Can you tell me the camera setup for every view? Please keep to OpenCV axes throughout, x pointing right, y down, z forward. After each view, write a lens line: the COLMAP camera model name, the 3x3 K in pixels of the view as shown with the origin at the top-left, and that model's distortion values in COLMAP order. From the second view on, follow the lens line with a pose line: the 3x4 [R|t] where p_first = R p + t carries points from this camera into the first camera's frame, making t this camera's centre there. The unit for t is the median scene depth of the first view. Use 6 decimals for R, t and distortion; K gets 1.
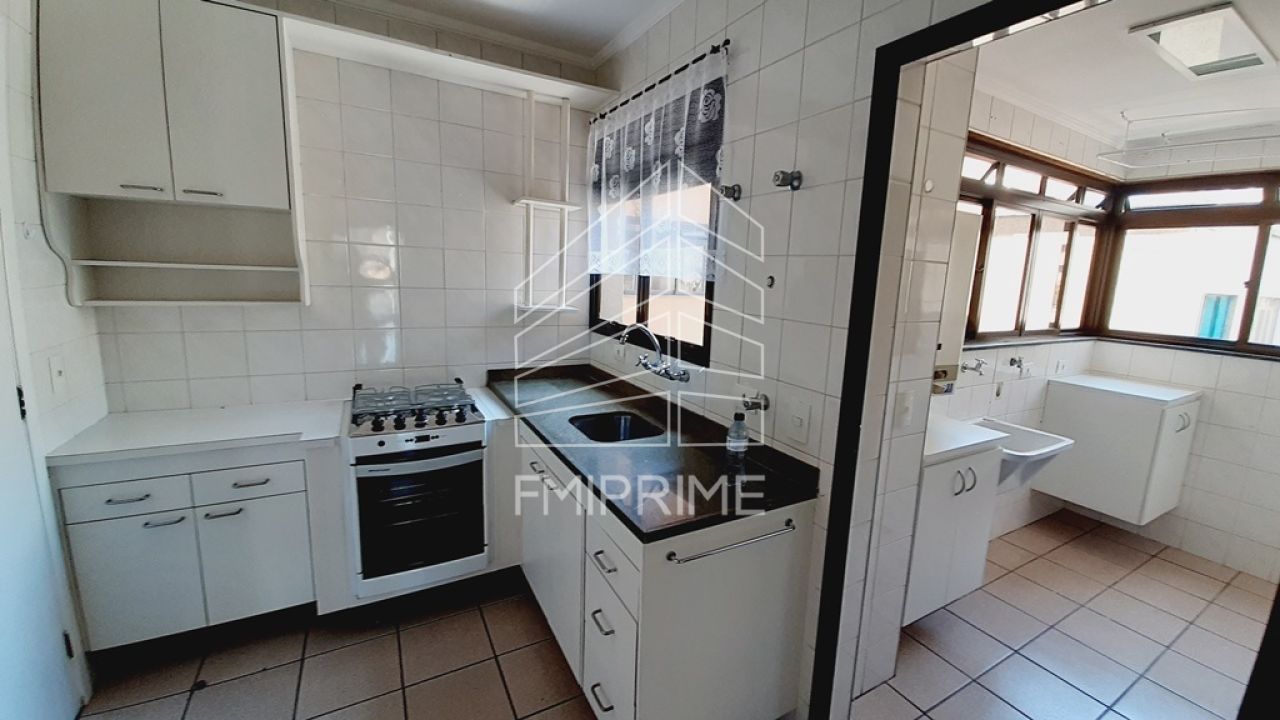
lens RADIAL K [[510.0, 0, 664.0], [0, 510.0, 358.1], [0, 0, 1]] dist [0.012121, -0.011758]
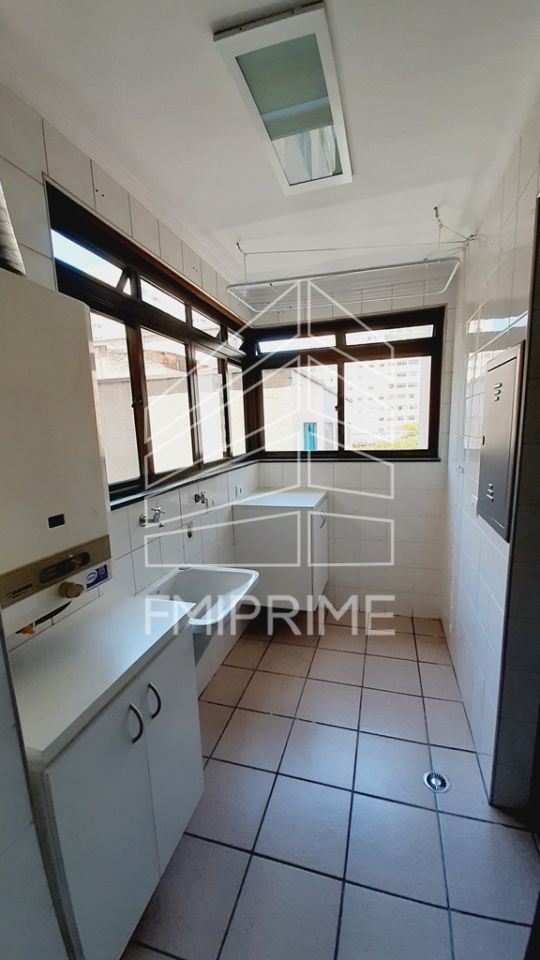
lens RADIAL K [[382.5, 0, 276.4], [0, 382.5, 500.4], [0, 0, 1]] dist [0.012121, -0.011758]
pose [[0.728293, -0.197040, 0.656327, 0.308747], [0.176728, 0.979377, 0.097918, -0.032433], [-0.662085, 0.044678, 0.748096, 0.351241]]
